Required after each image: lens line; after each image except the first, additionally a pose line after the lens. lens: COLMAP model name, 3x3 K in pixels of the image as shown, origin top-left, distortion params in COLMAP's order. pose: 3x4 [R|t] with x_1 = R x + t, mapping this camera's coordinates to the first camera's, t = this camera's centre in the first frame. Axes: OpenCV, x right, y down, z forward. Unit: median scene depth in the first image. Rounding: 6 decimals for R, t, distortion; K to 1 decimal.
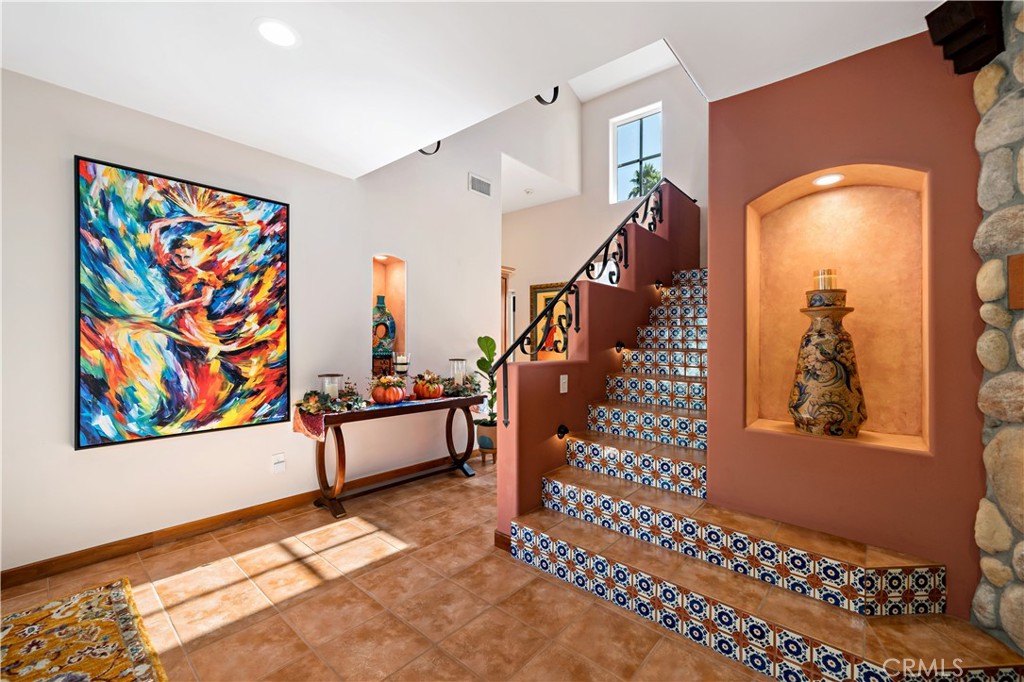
lens RADIAL K [[428.8, 0, 545.4], [0, 428.8, 342.1], [0, 0, 1]] dist [-0.007541, 0.002952]
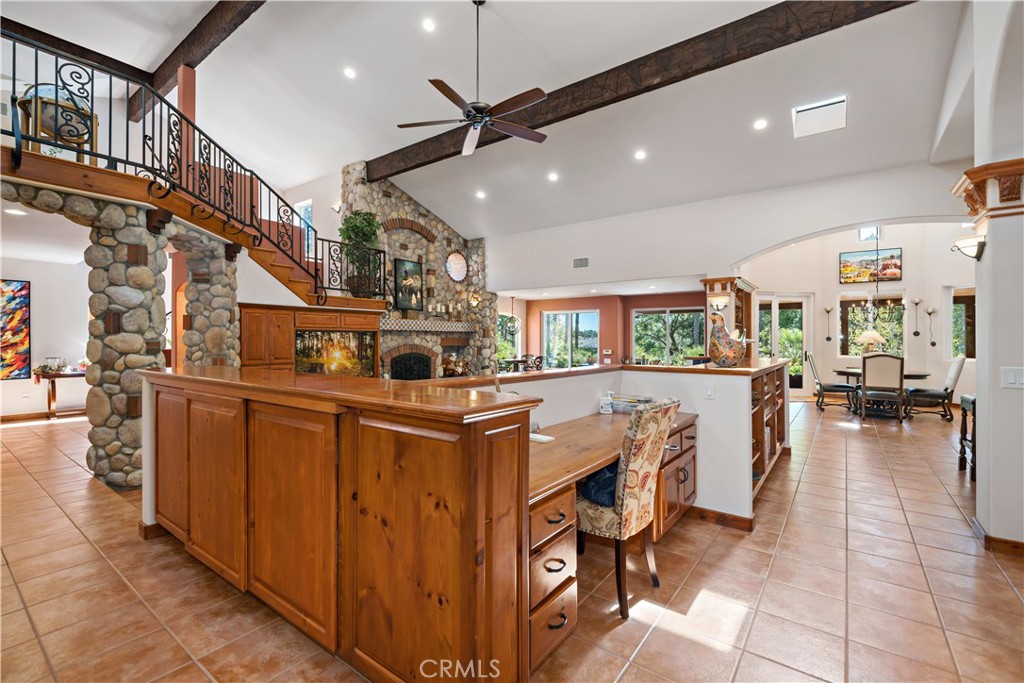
lens RADIAL K [[439.7, 0, 526.6], [0, 439.7, 340.3], [0, 0, 1]] dist [-0.002781, -0.000416]
pose [[0.998262, -0.016948, 0.056451, 2.206603], [0.017273, 0.999837, -0.005281, 0.049585], [-0.056352, 0.006247, 0.998391, -1.694019]]
